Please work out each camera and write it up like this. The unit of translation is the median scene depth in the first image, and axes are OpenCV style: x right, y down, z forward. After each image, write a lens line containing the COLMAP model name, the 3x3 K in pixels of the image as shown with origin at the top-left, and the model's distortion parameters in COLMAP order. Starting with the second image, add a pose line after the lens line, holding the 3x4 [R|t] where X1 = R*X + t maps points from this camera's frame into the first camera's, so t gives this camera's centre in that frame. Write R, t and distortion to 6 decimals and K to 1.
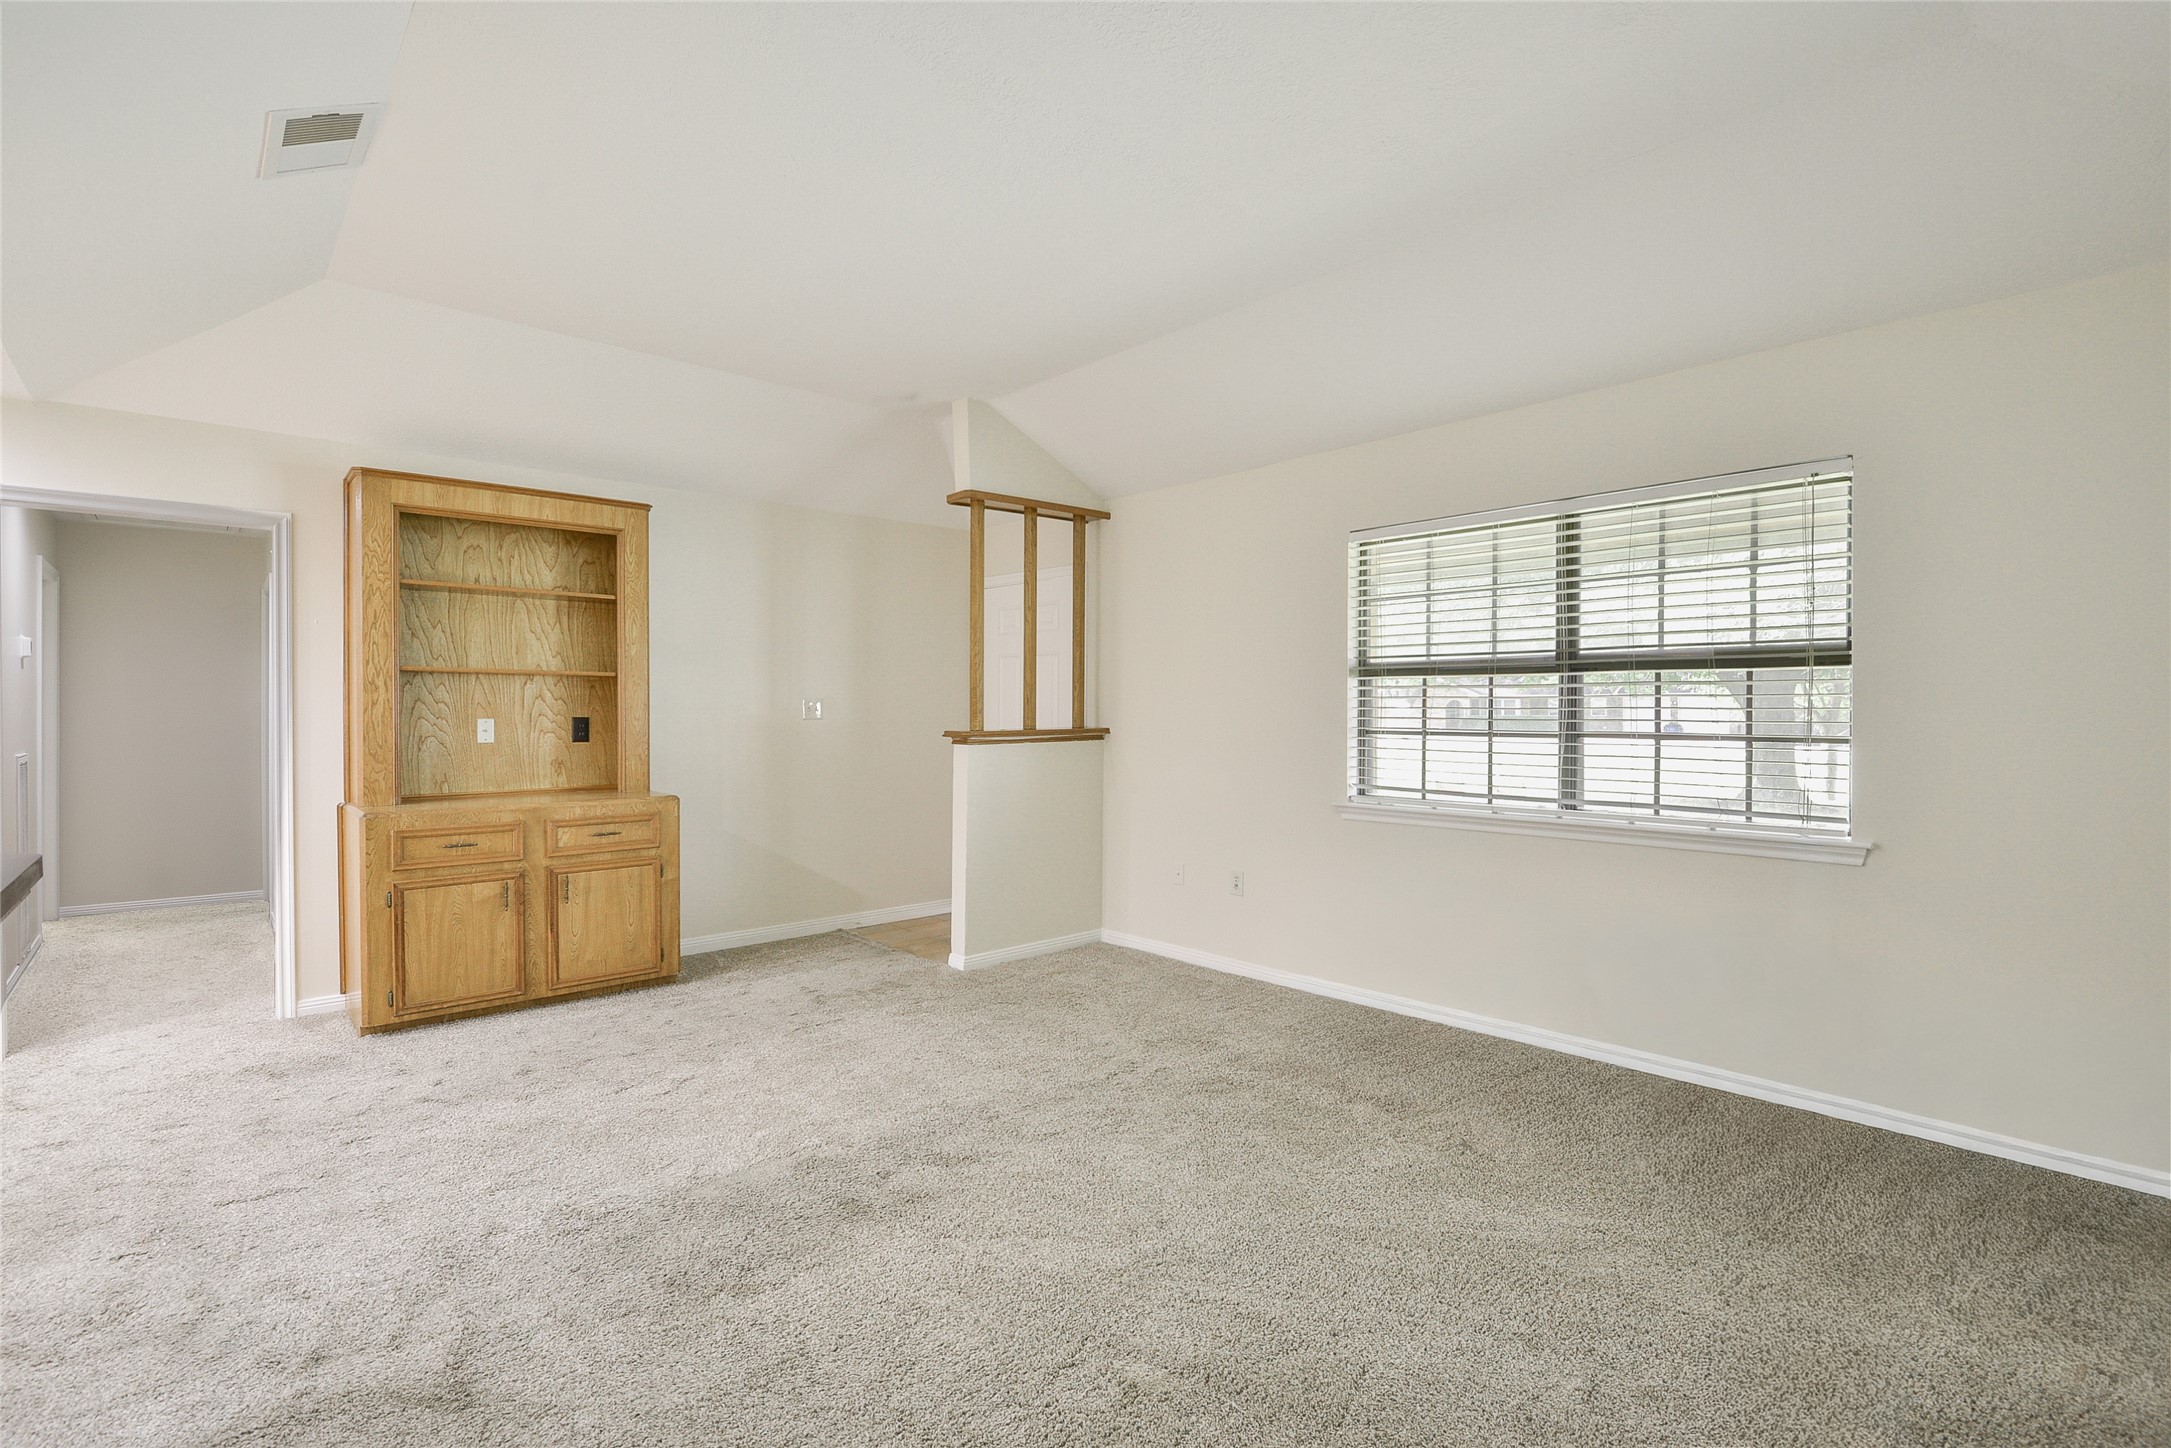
lens RADIAL K [[1001.4, 0, 1082.3], [0, 1001.4, 716.7], [0, 0, 1]] dist [-0.010945, -0.007343]
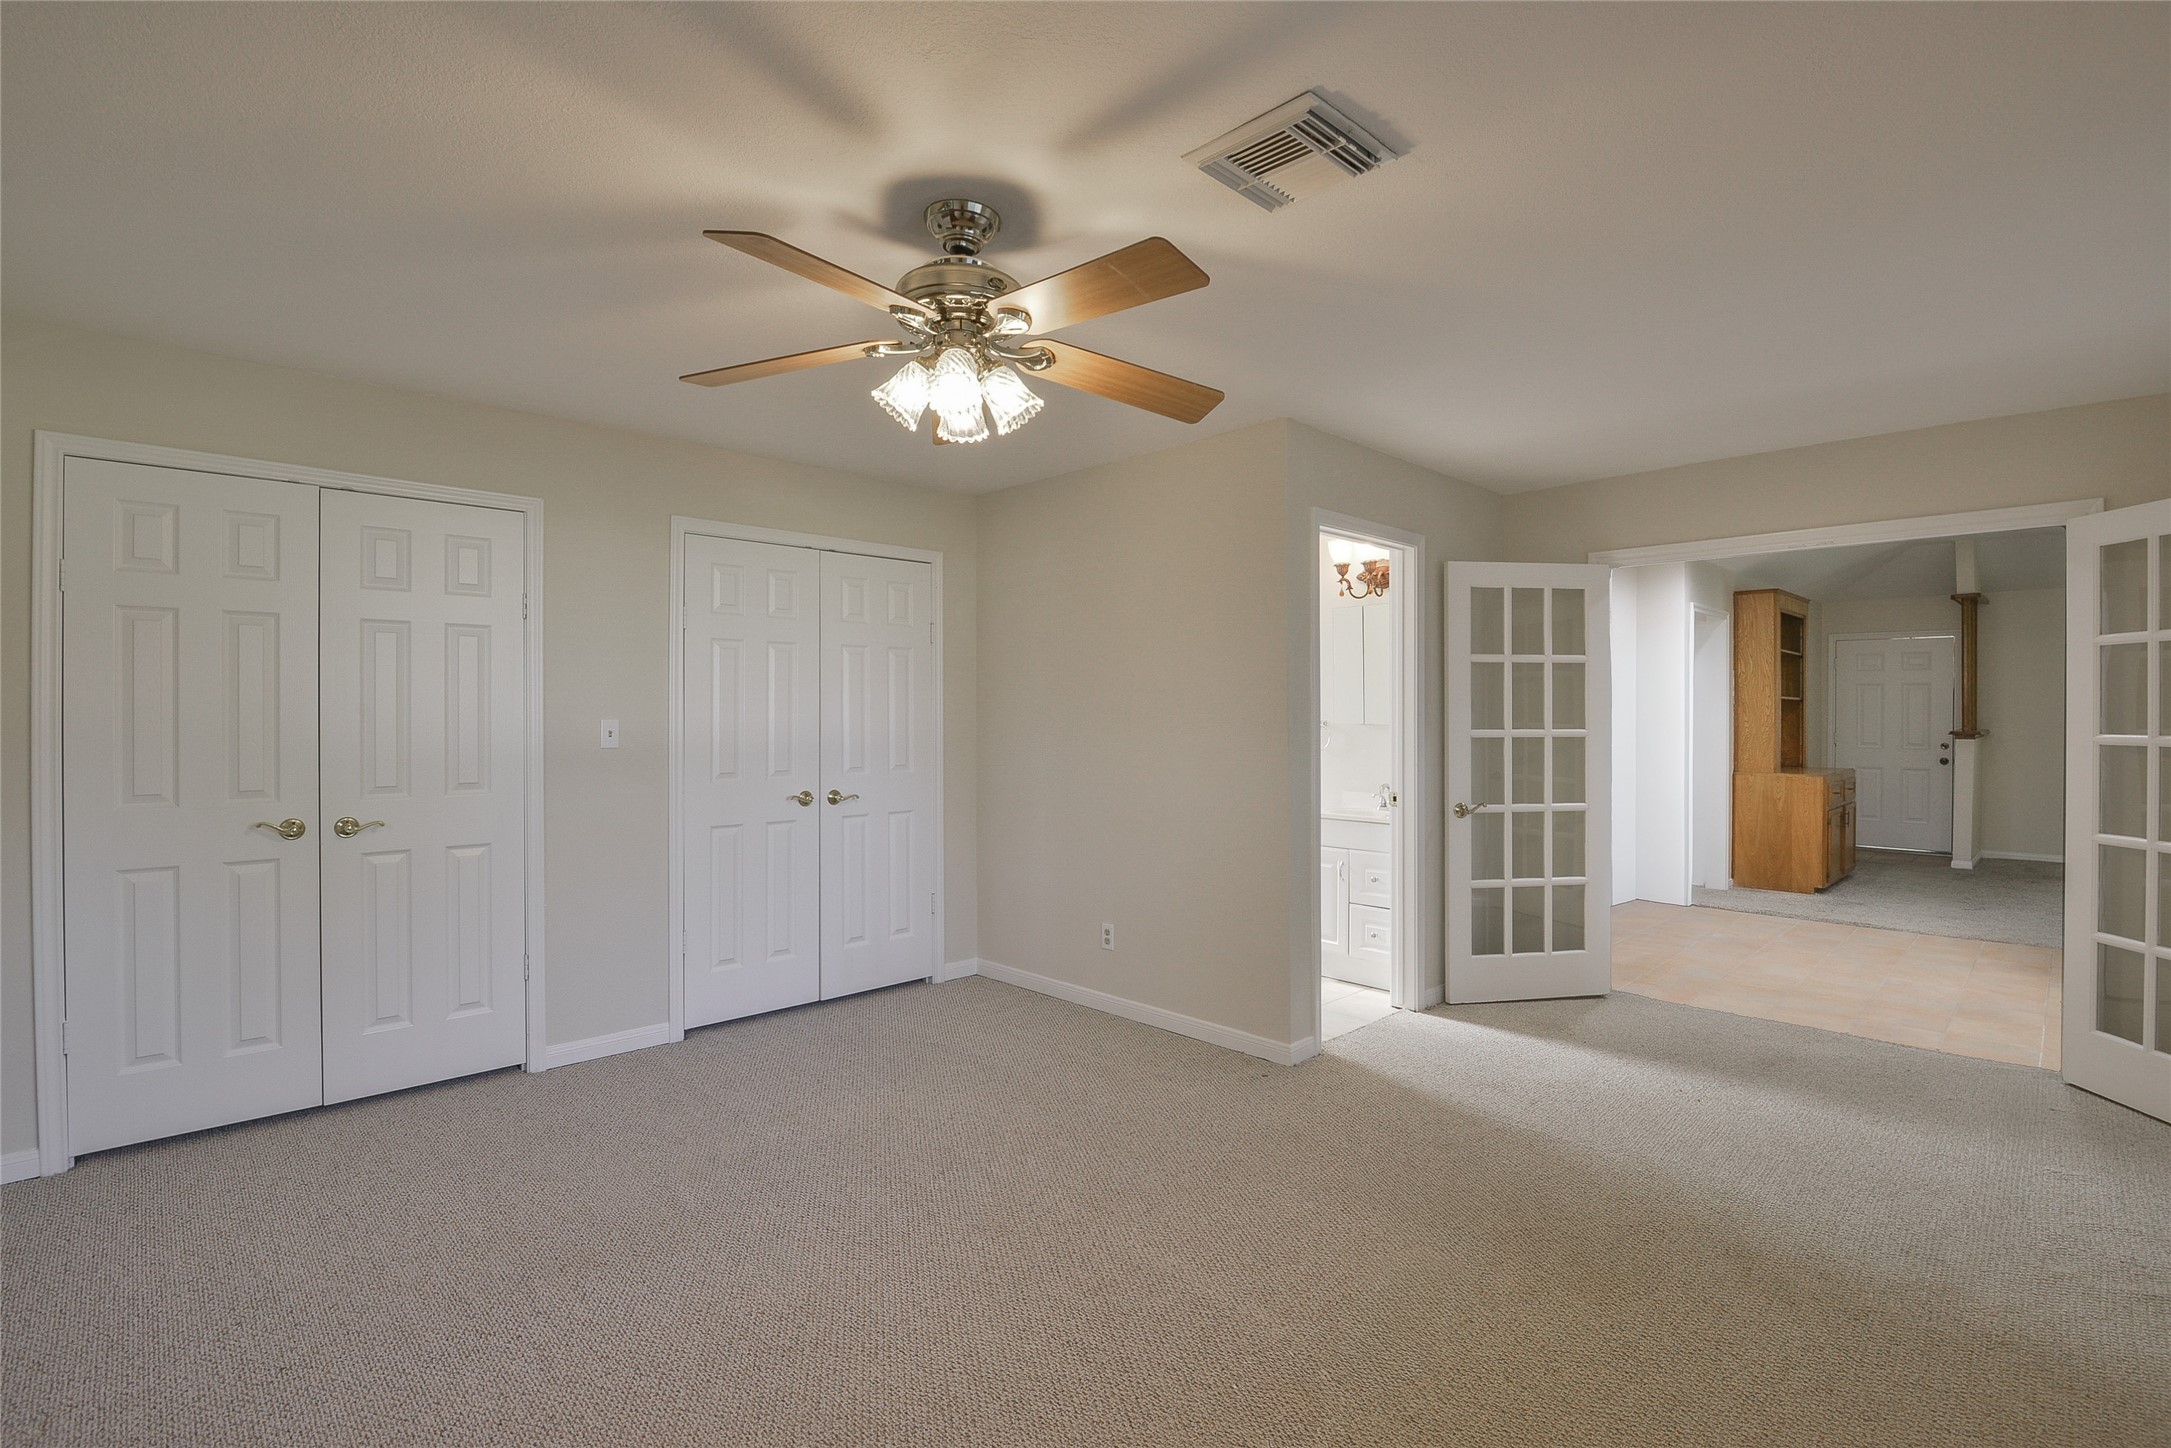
lens RADIAL K [[1001.4, 0, 1082.3], [0, 1001.4, 716.7], [0, 0, 1]] dist [-0.010945, -0.007343]
pose [[0.999526, -0.001175, 0.030778, -2.003712], [0.001285, 0.999993, -0.003550, -0.007980], [-0.030774, 0.003588, 0.999520, -0.778253]]
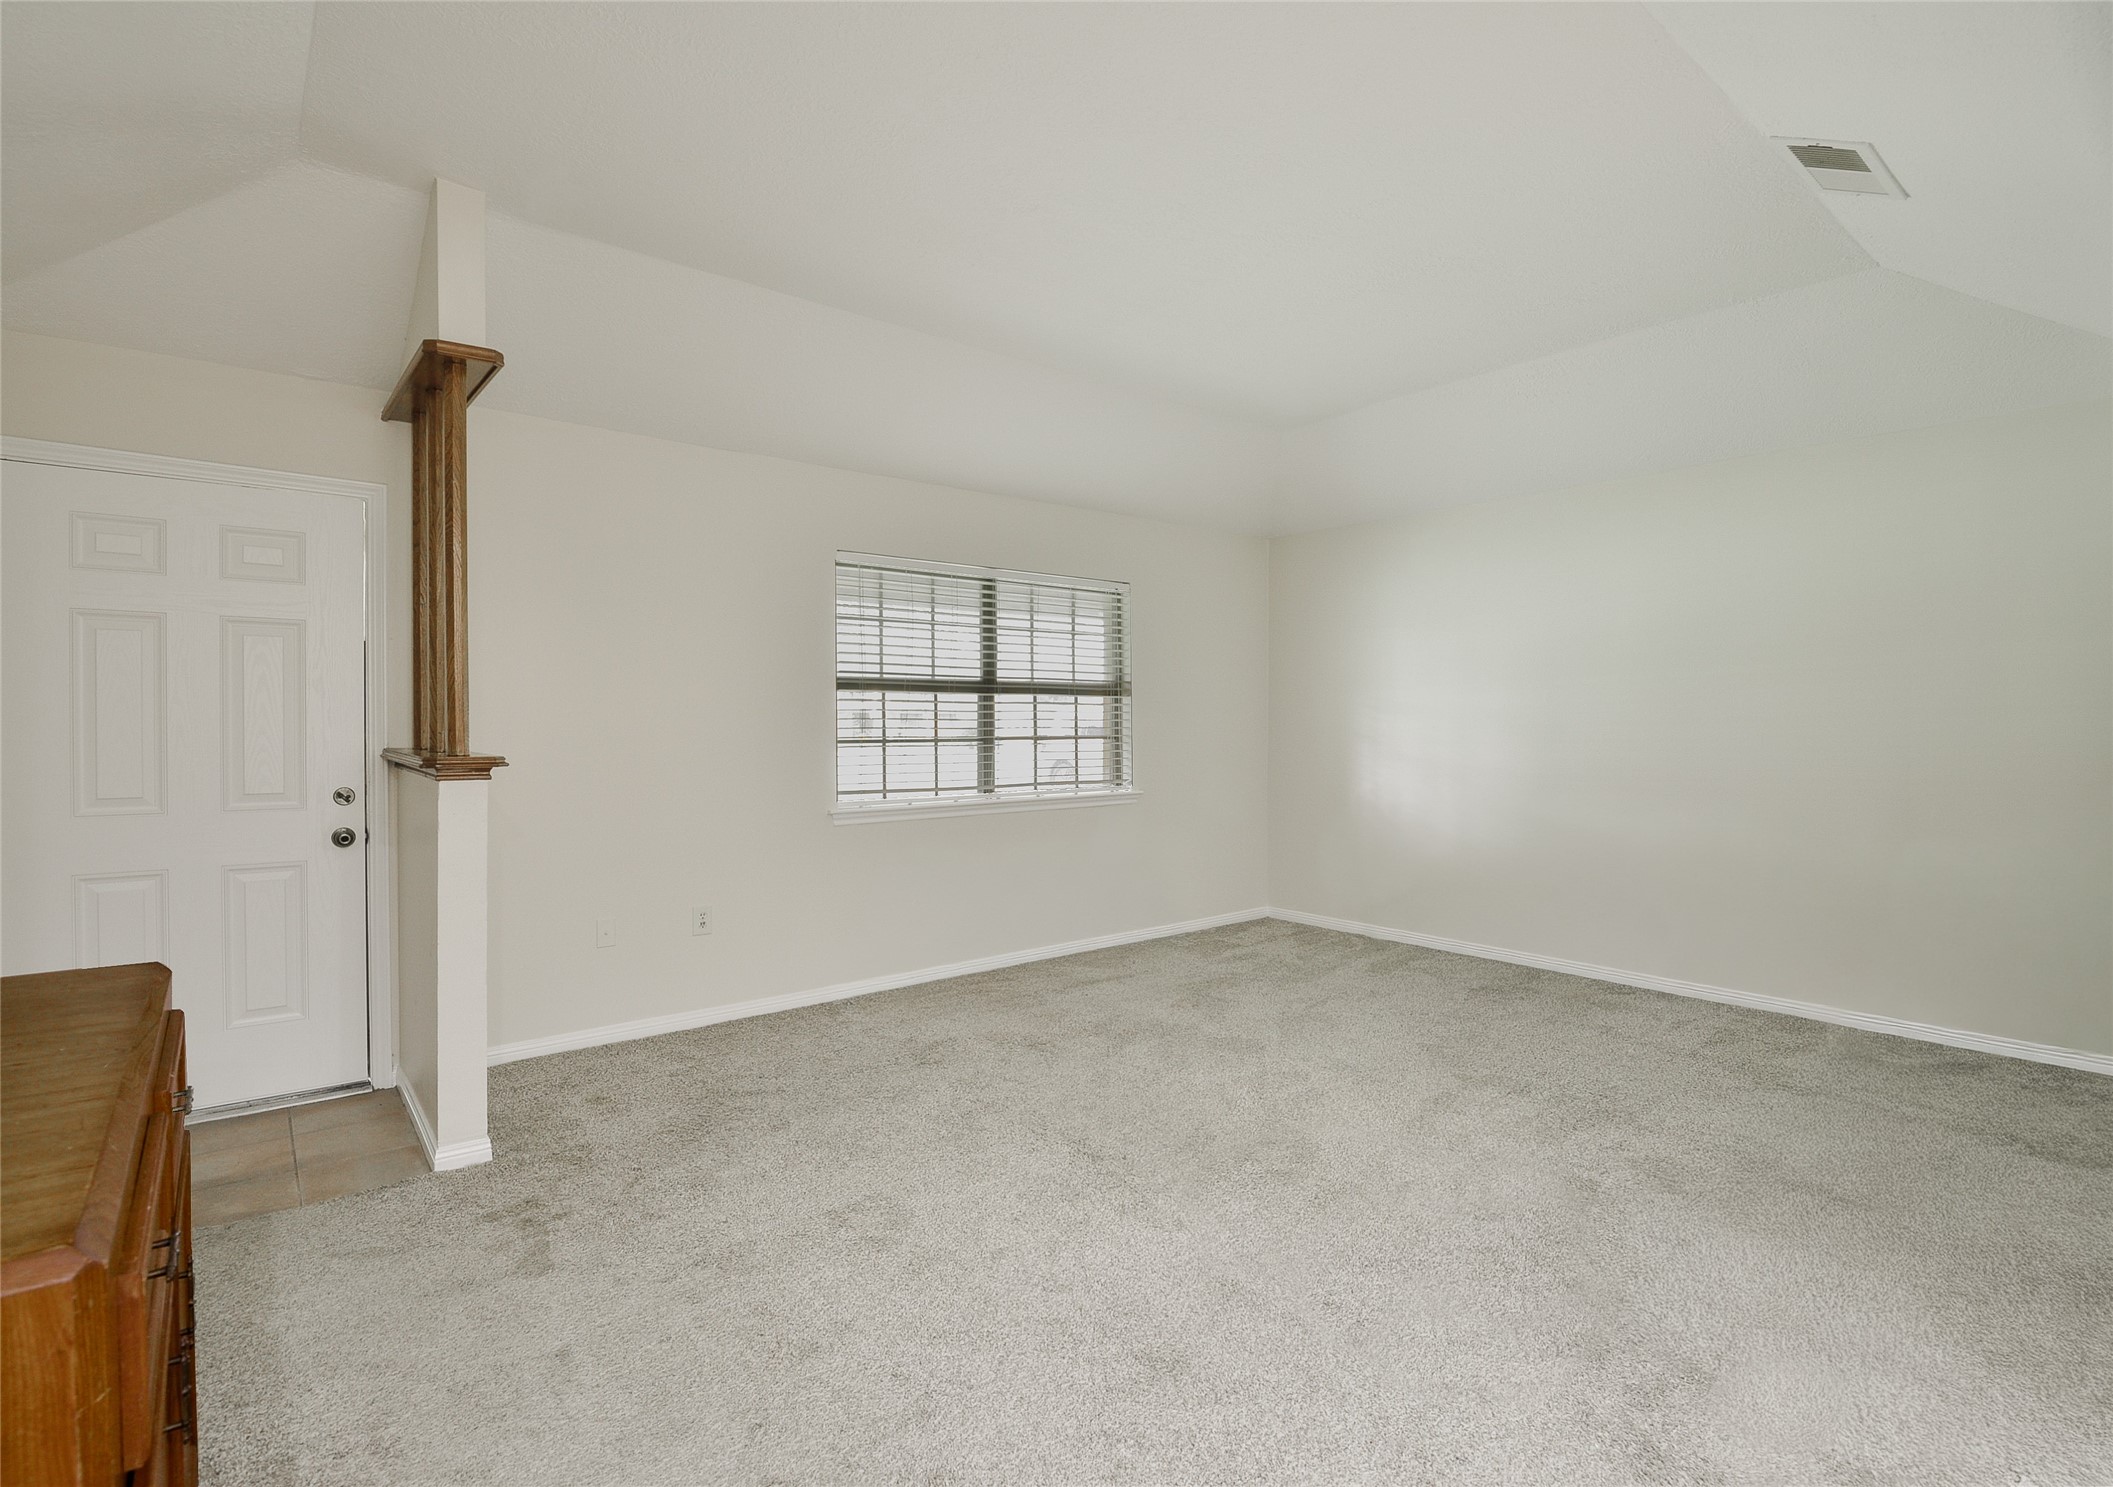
lens RADIAL K [[1040.7, 0, 1056.5], [0, 1040.7, 743.5], [0, 0, 1]] dist [-0.001368, -0.000278]
pose [[0.047383, -0.022671, 0.998619, -0.836712], [0.006706, 0.999727, 0.022378, -0.006182], [-0.998854, 0.005637, 0.047523, 0.740666]]
